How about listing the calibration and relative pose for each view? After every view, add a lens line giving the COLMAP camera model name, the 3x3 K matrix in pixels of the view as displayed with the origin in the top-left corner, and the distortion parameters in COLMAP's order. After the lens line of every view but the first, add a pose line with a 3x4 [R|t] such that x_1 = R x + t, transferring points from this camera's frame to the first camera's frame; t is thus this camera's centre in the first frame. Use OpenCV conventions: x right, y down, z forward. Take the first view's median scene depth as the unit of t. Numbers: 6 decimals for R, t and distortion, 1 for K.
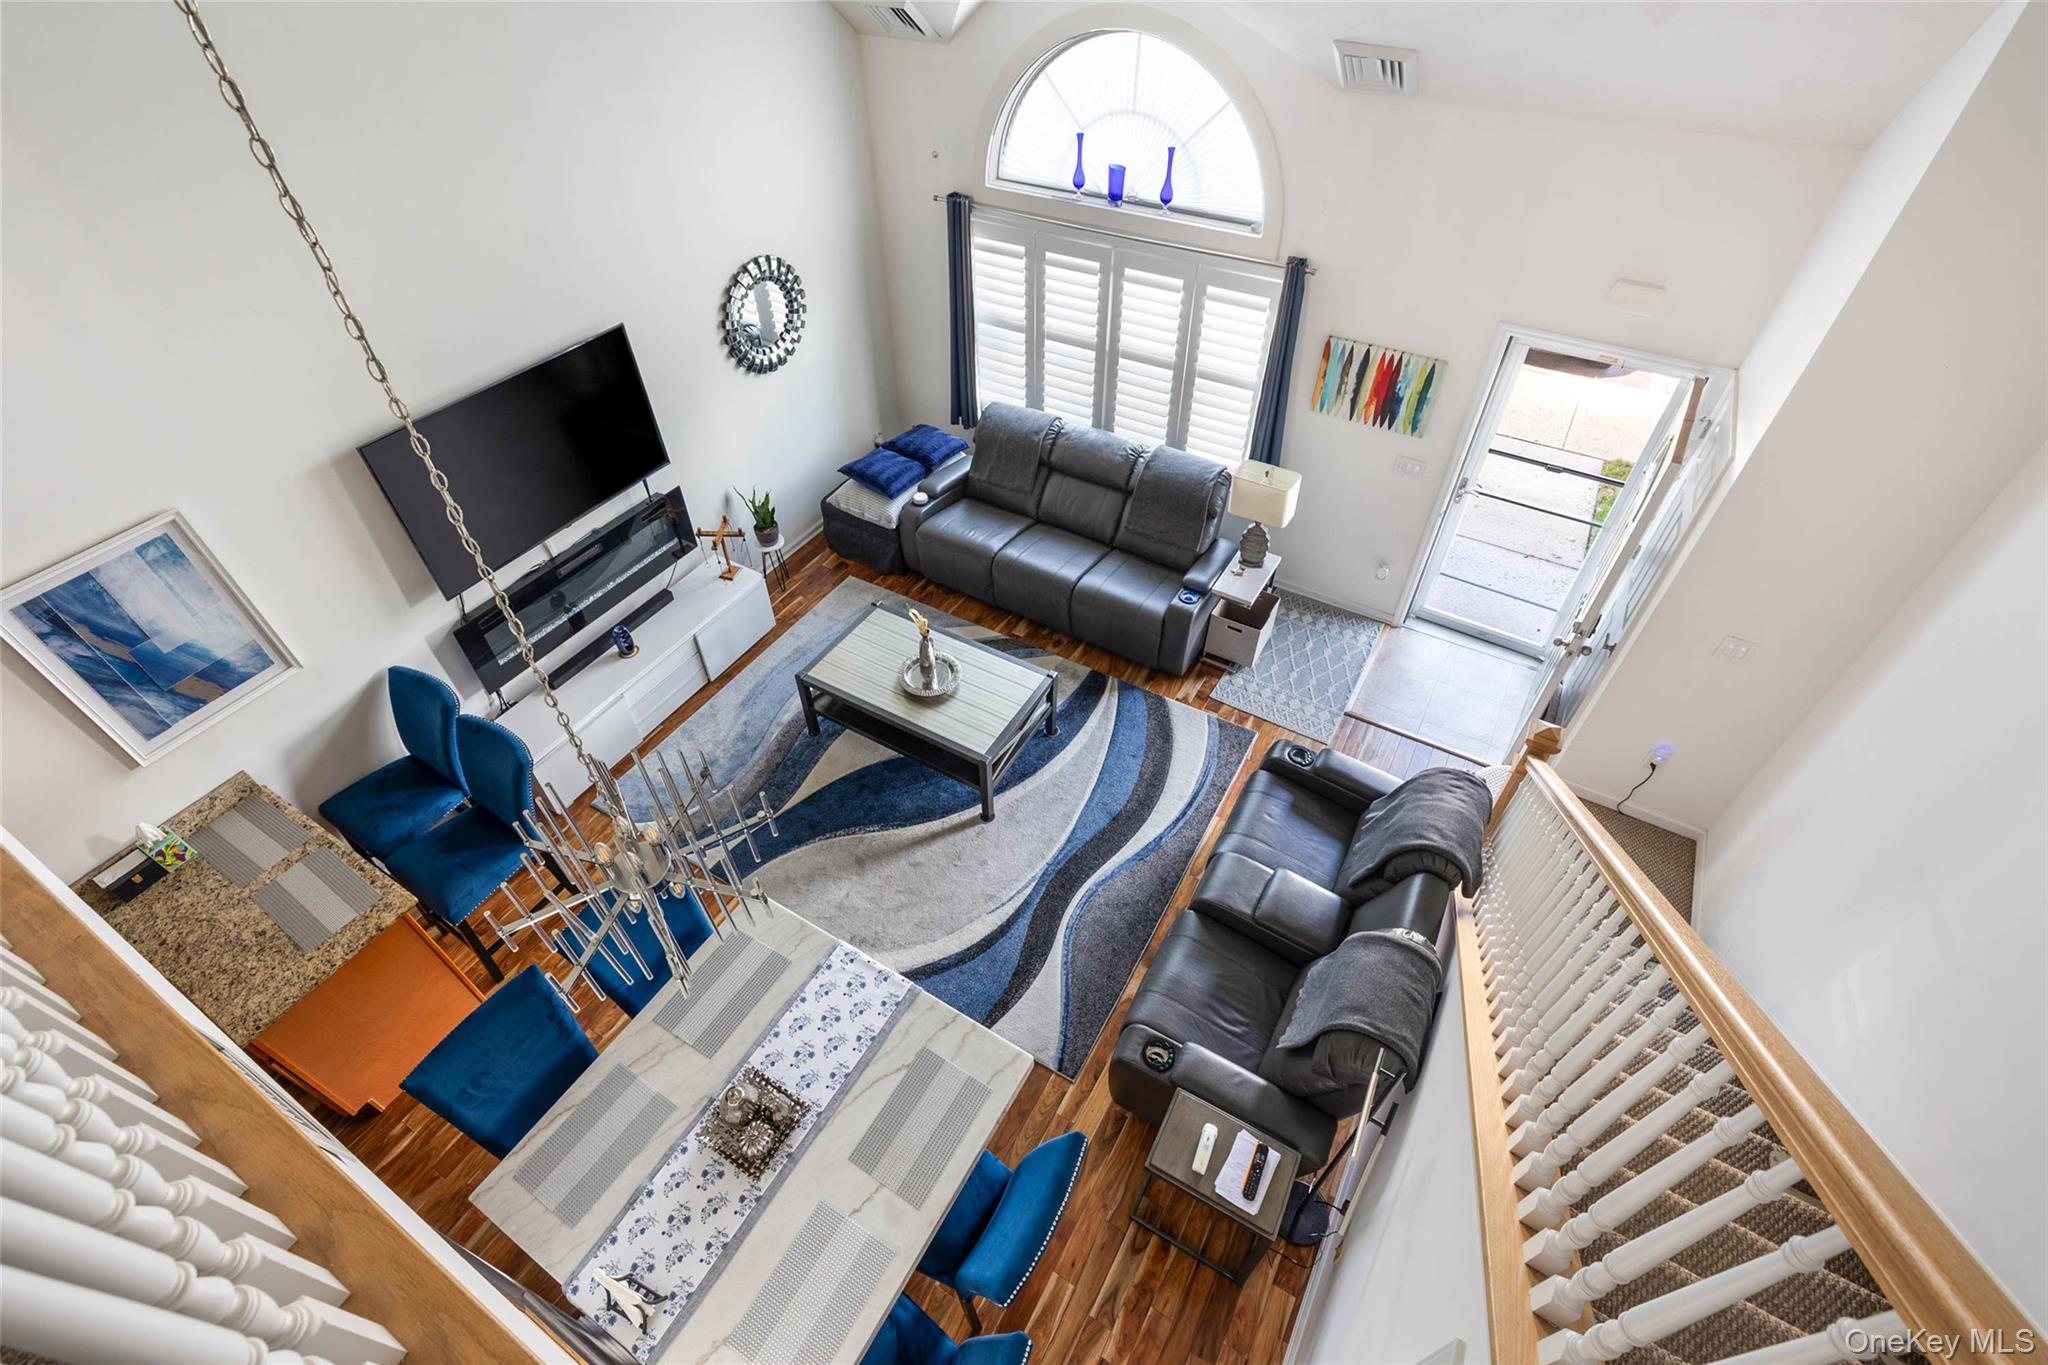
lens RADIAL K [[916.8, 0, 1021.5], [0, 916.8, 667.3], [0, 0, 1]] dist [0.000946, 0.000136]
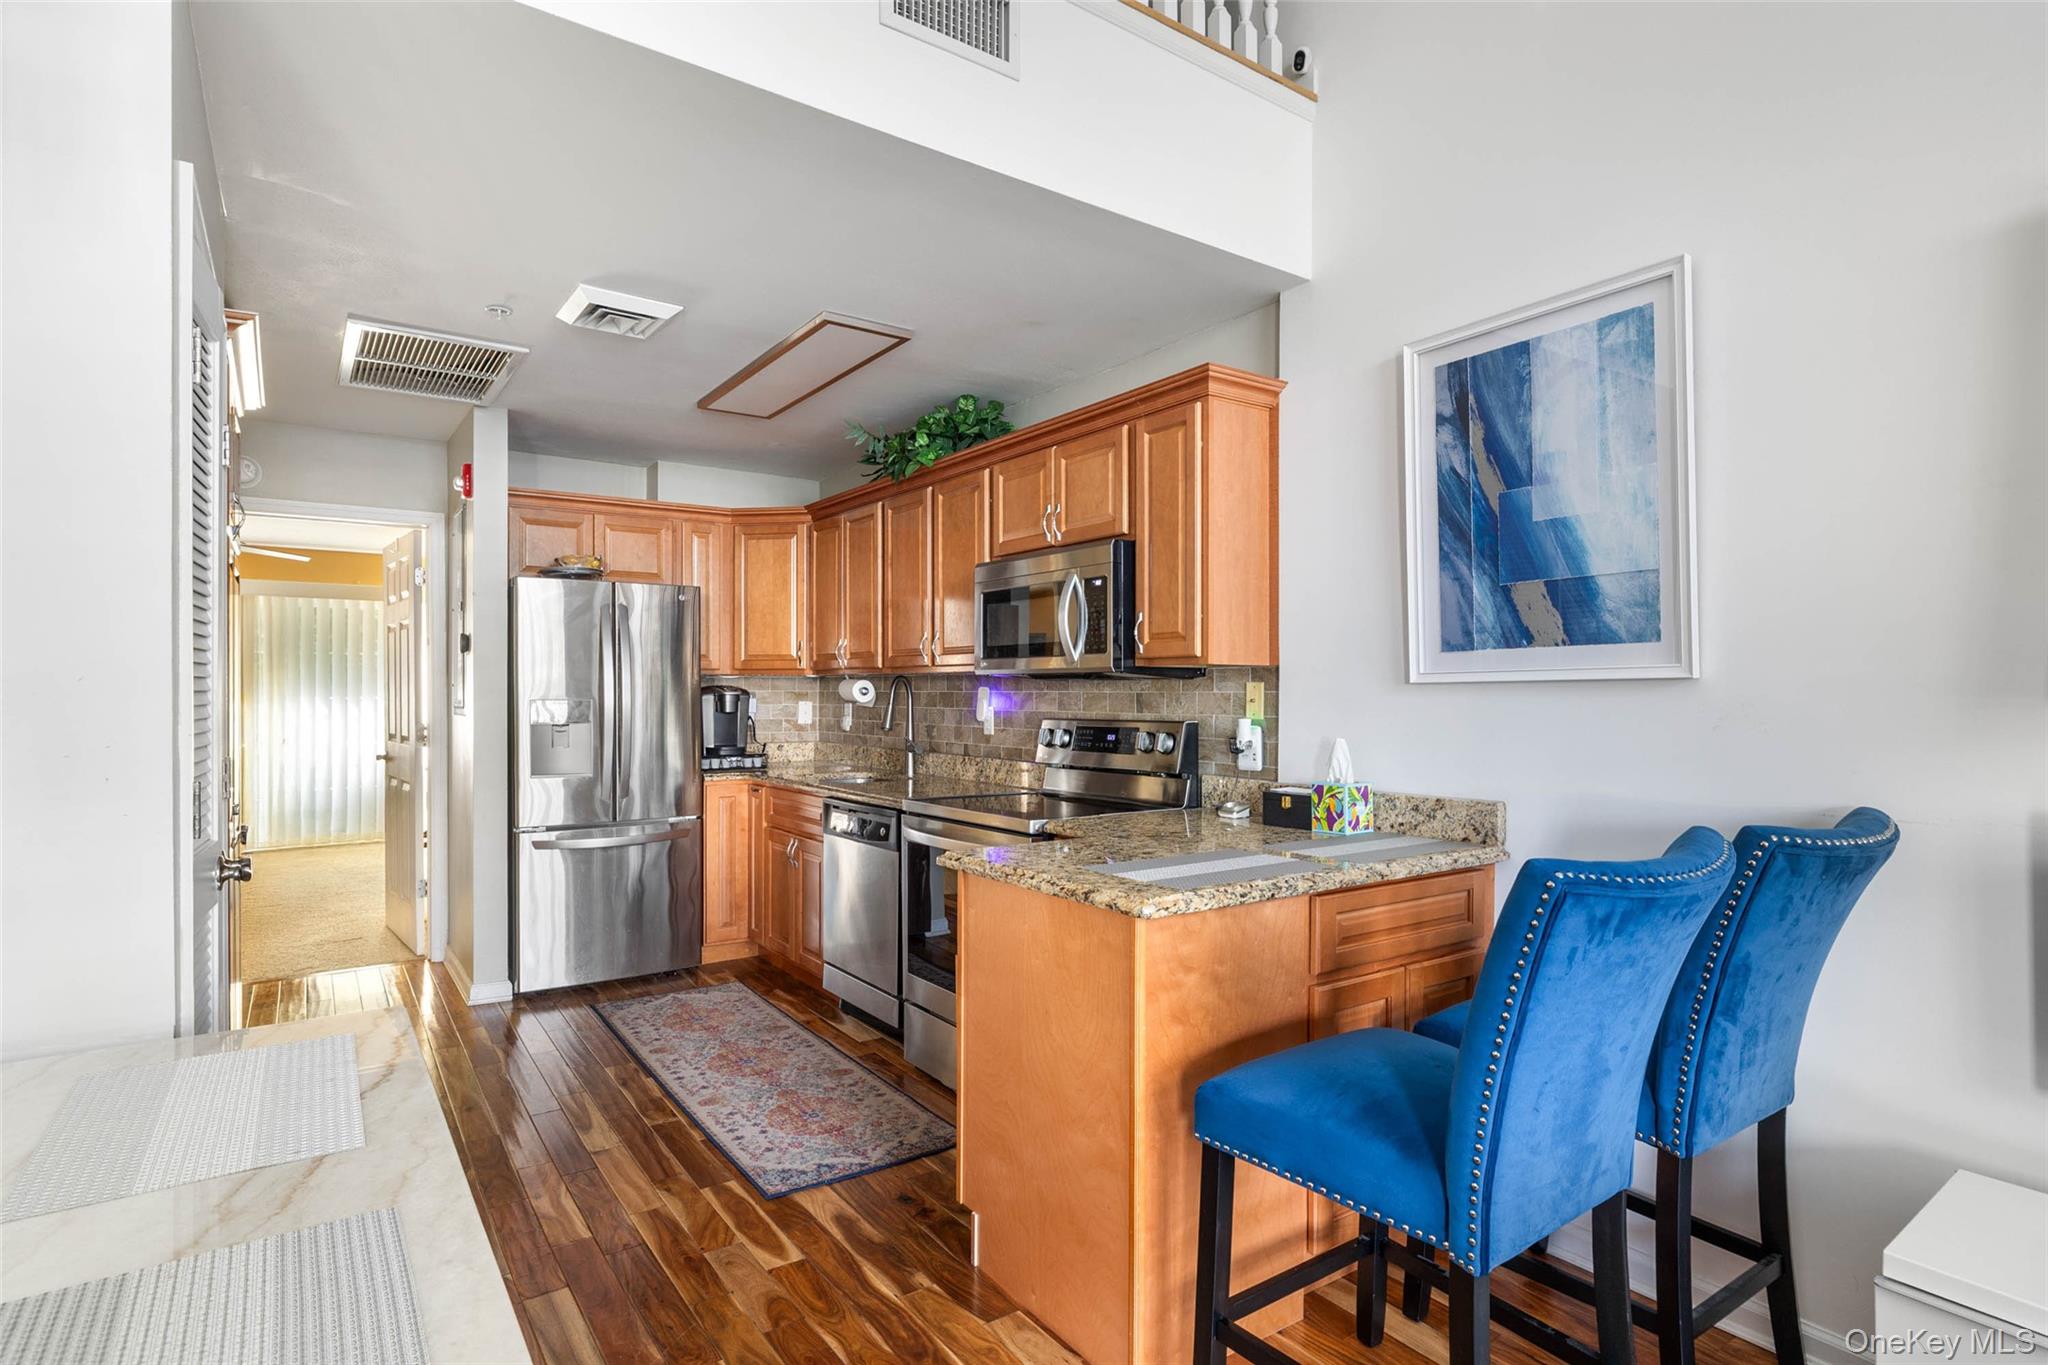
lens RADIAL K [[1050.3, 0, 1020.4], [0, 1050.3, 690.6], [0, 0, 1]] dist [-0.002319, 0.000414]
pose [[-0.407444, 0.010033, -0.913175, -0.140553], [-0.637565, 0.712790, 0.292303, 0.054184], [0.653835, 0.701306, -0.284025, 0.767416]]
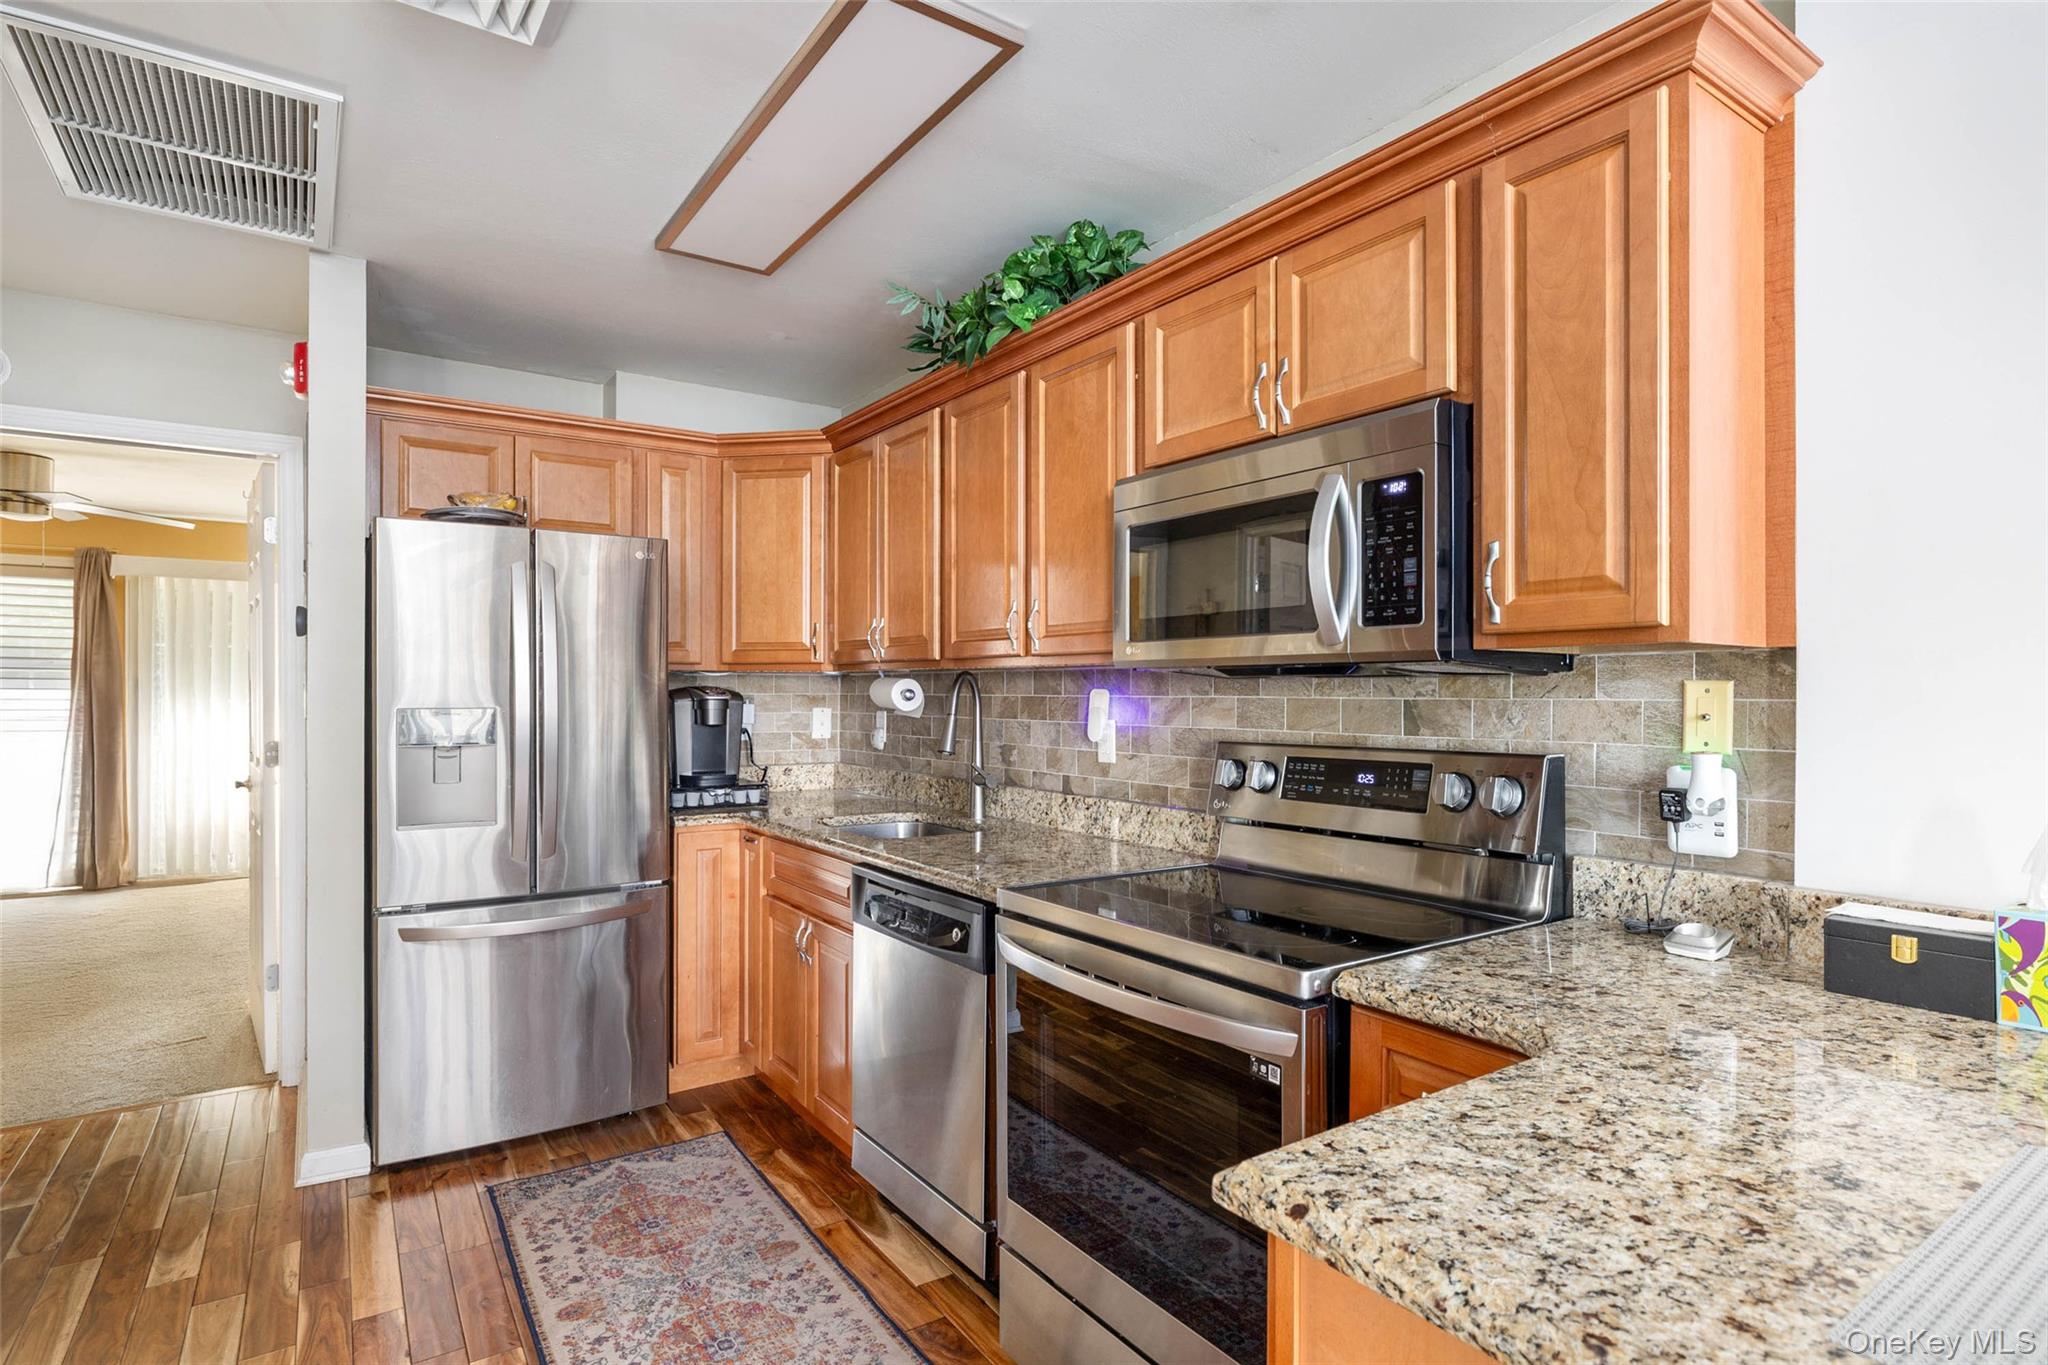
lens RADIAL K [[1050.3, 0, 1020.4], [0, 1050.3, 690.6], [0, 0, 1]] dist [-0.002319, 0.000414]
pose [[-0.417997, 0.008590, -0.908408, -0.397284], [-0.634919, 0.712420, 0.298890, 0.186539], [0.649735, 0.701701, -0.292335, 0.634320]]
